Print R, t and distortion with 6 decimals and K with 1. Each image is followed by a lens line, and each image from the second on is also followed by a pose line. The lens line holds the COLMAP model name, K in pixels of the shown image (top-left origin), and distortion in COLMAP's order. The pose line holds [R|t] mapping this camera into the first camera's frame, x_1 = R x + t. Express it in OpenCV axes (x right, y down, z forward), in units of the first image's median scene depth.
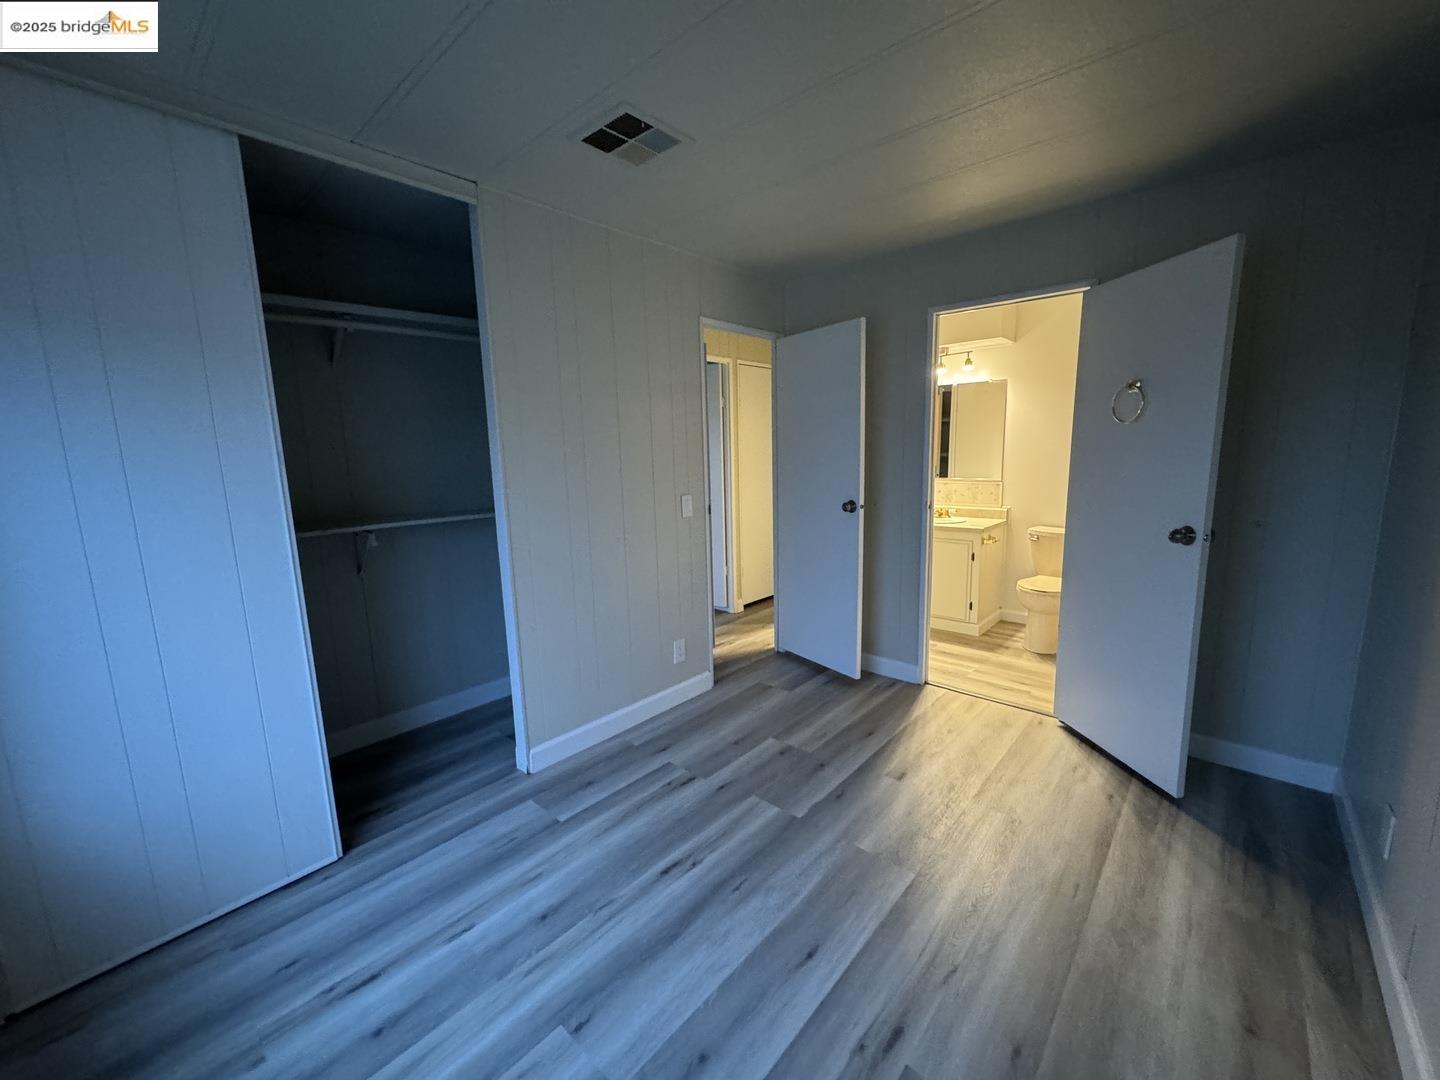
lens RADIAL K [[578.2, 0, 718.9], [0, 578.2, 541.5], [0, 0, 1]] dist [-0.003982, 0.000109]
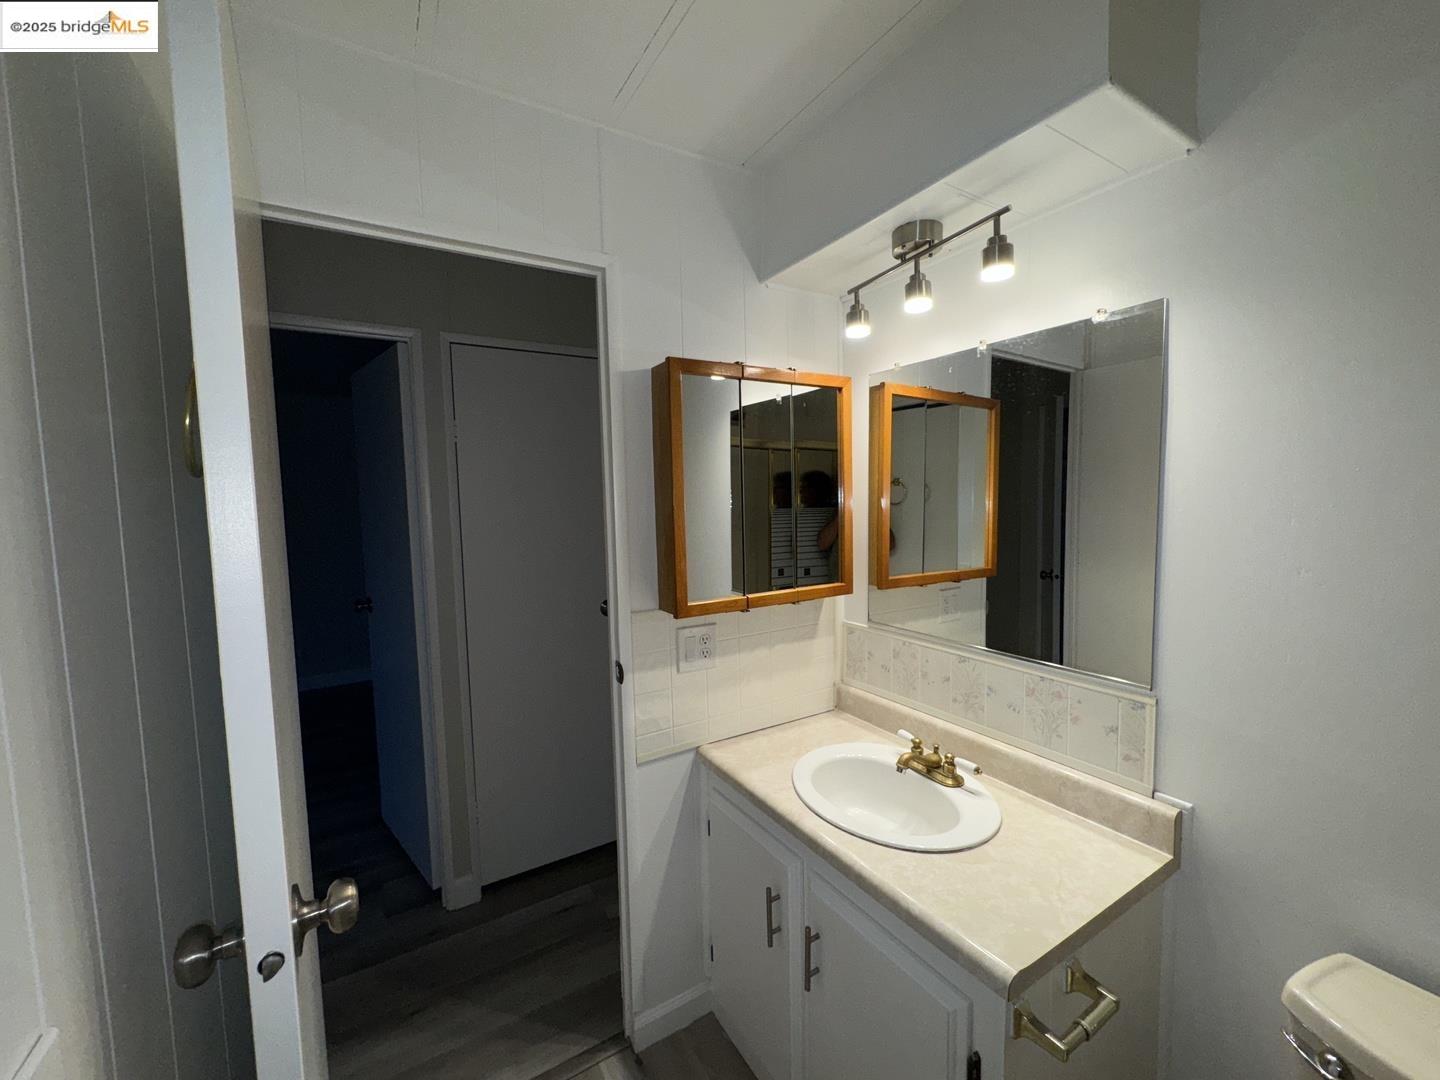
lens RADIAL K [[578.2, 0, 717.3], [0, 578.2, 539.1], [0, 0, 1]] dist [-0.003982, 0.000109]
pose [[0.953057, 0.024832, -0.301770, 0.365886], [-0.050803, 0.995617, -0.078520, -0.136540], [0.298497, 0.090165, 0.950142, 0.665608]]
